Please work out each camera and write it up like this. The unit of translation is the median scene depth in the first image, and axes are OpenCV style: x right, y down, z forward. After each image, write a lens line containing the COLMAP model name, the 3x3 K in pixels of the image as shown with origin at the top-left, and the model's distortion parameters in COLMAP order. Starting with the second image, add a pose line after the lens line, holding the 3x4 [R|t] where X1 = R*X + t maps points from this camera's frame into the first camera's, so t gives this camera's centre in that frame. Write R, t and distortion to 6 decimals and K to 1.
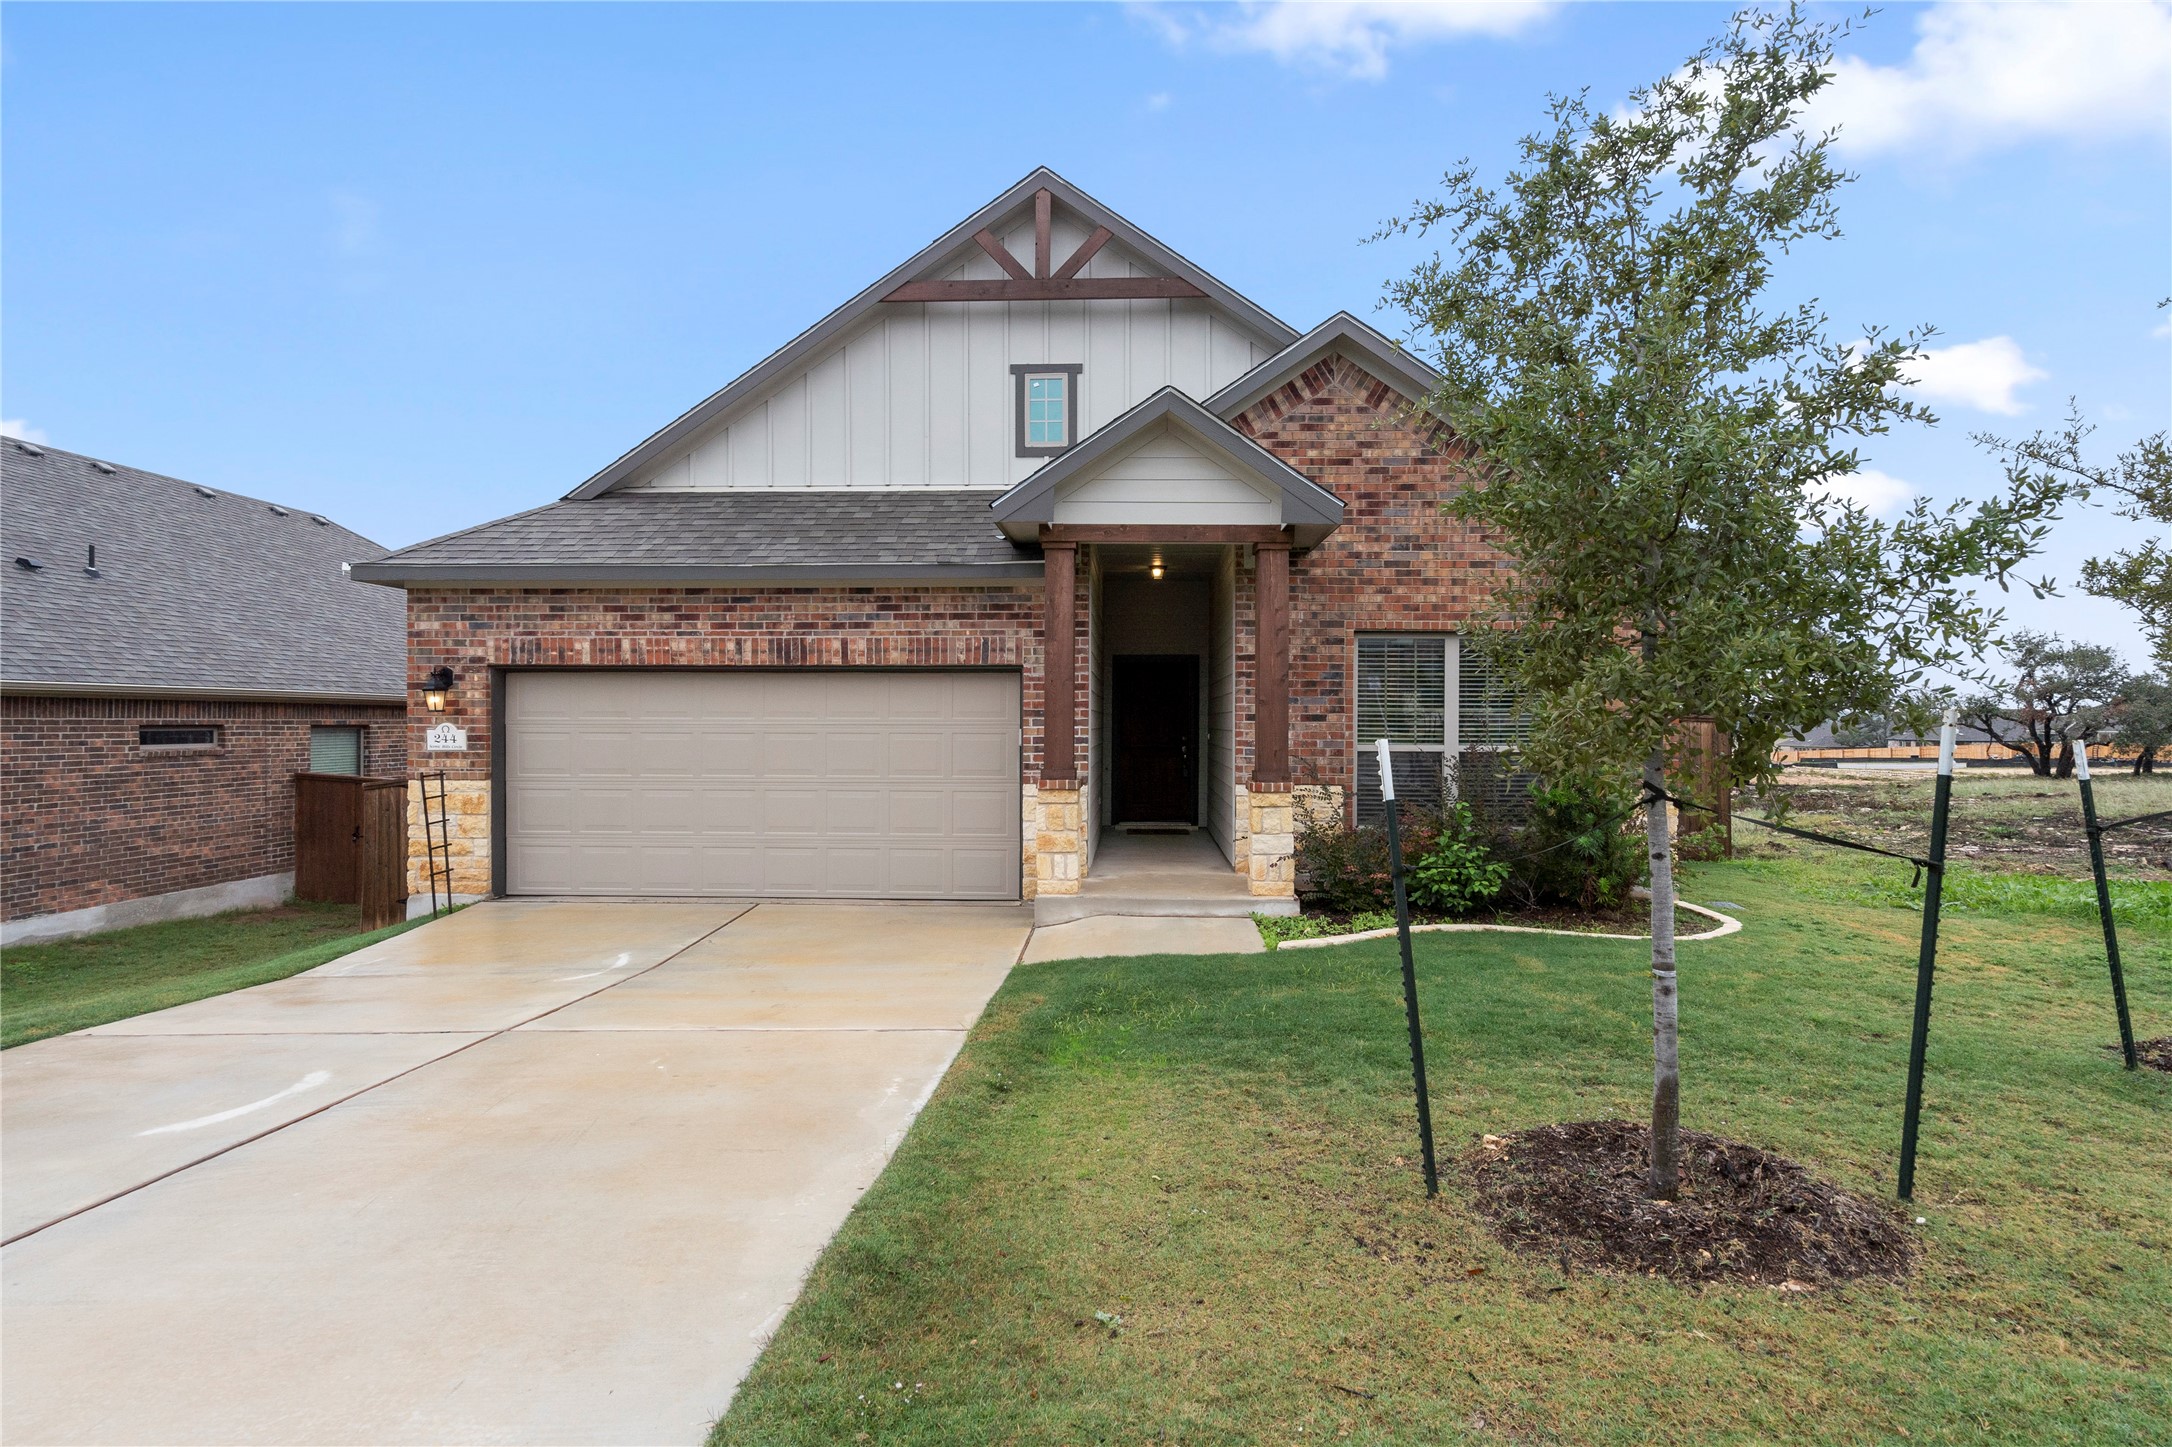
lens RADIAL K [[997.8, 0, 1086.0], [0, 997.8, 723.5], [0, 0, 1]] dist [-0.002524, 0.001099]
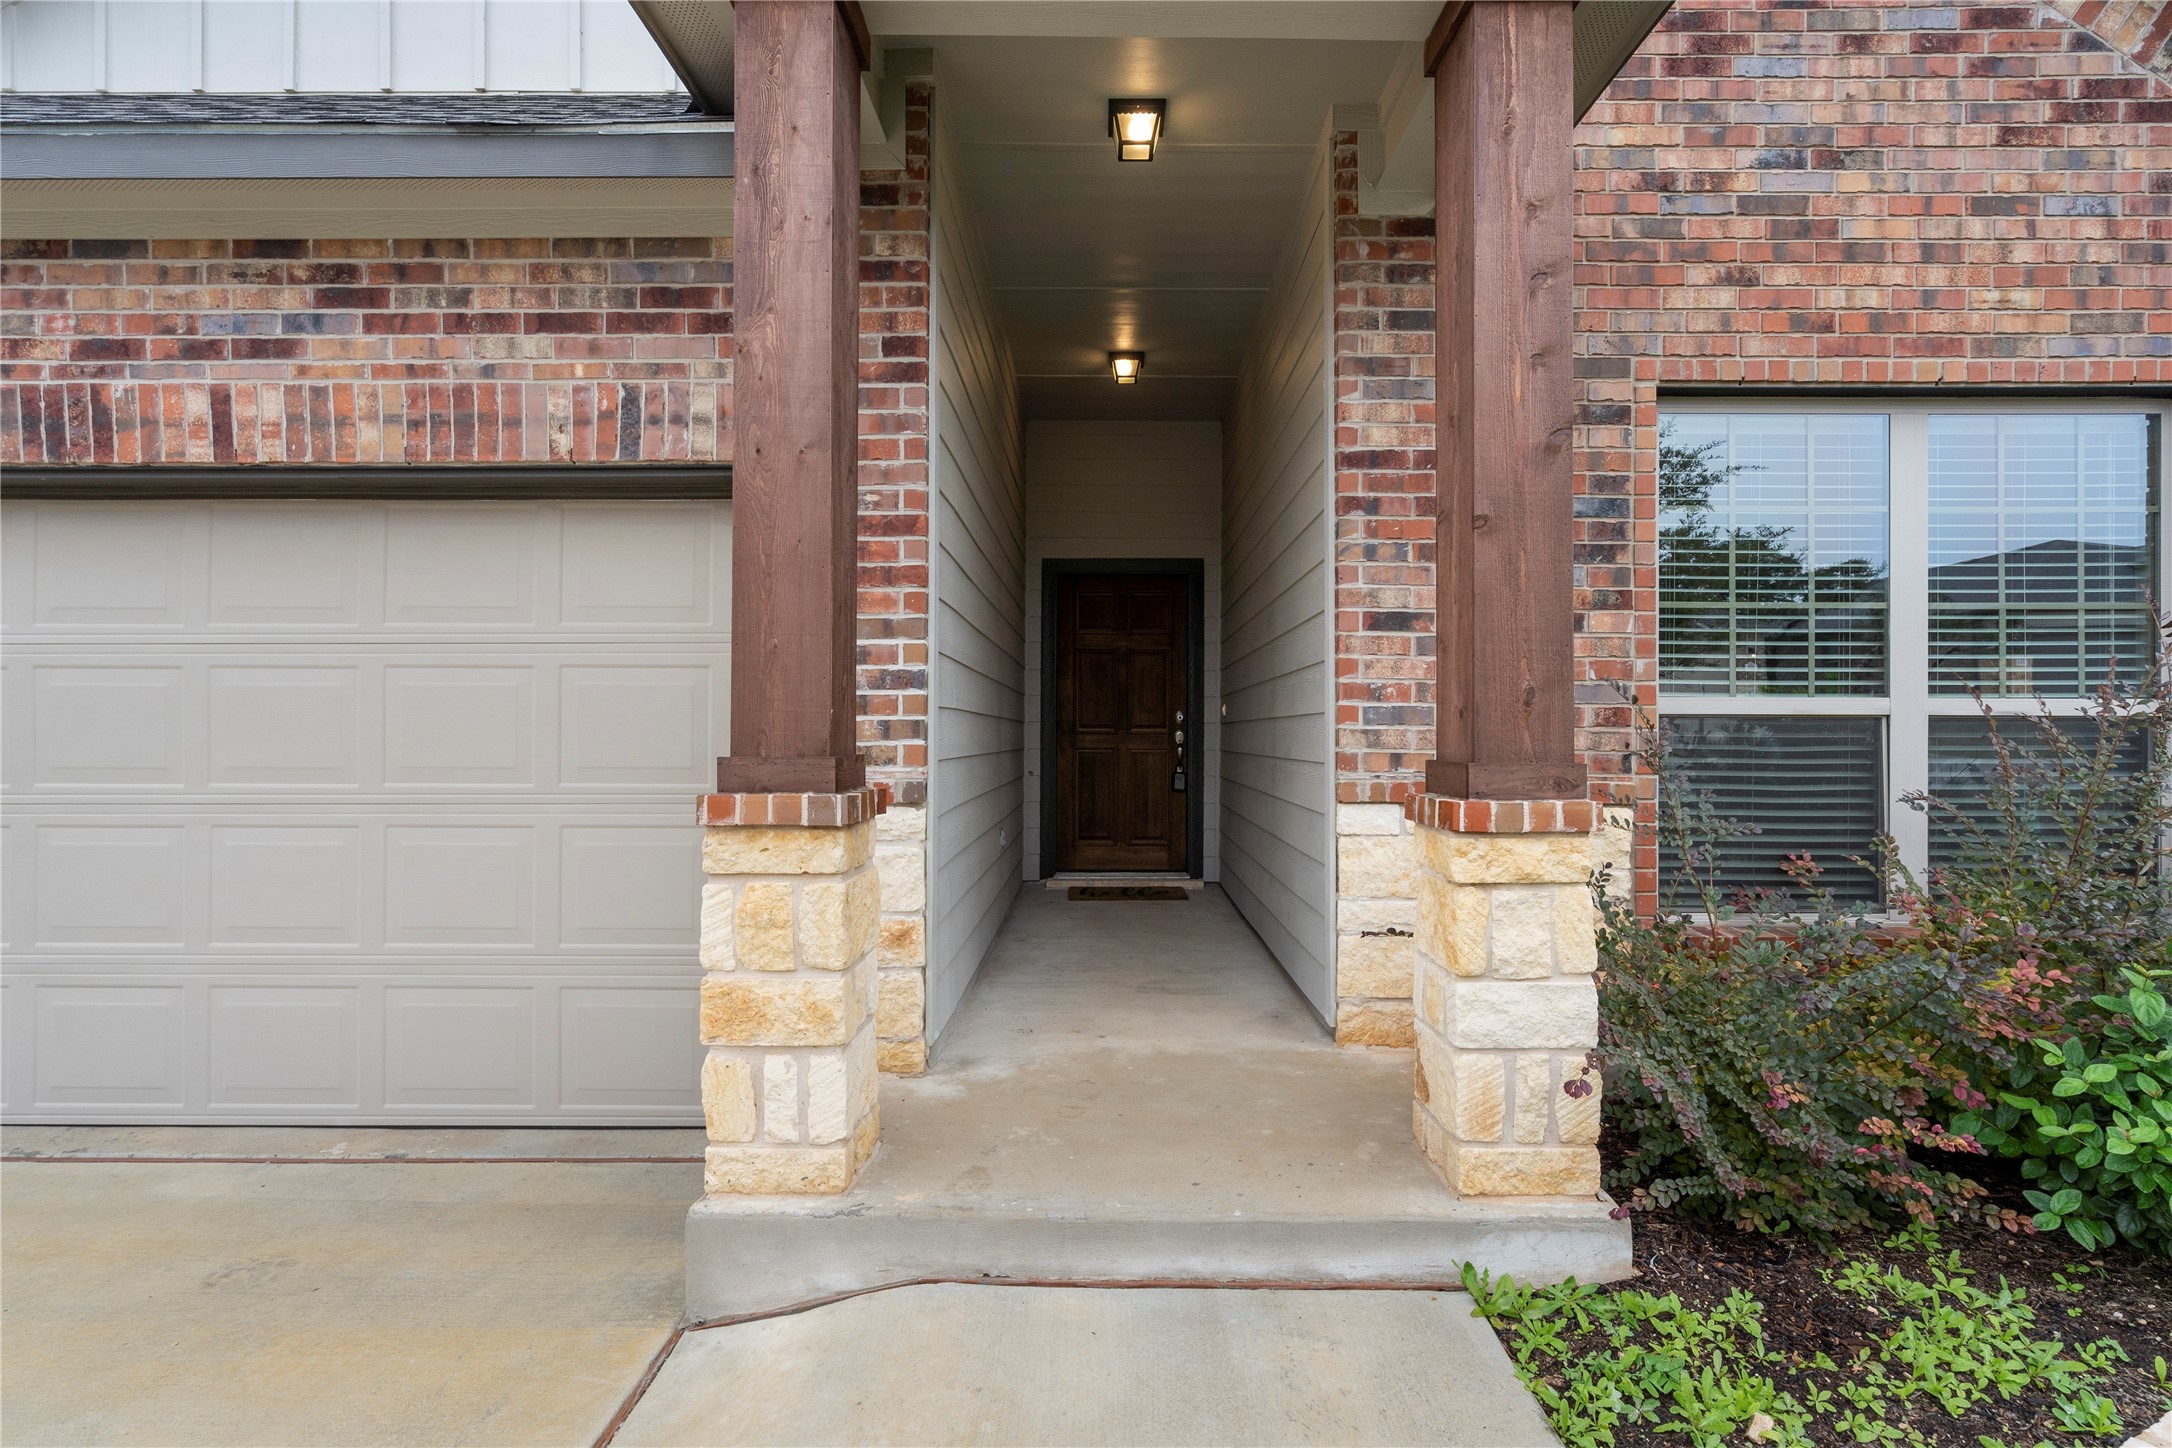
lens RADIAL K [[1053.1, 0, 1086.0], [0, 1053.1, 724.0], [0, 0, 1]] dist [0.000318, 0.000813]
pose [[0.999487, -0.001320, 0.032012, 0.045658], [0.001651, 0.999945, -0.010313, 0.035925], [-0.031996, 0.010361, 0.999434, 0.625526]]
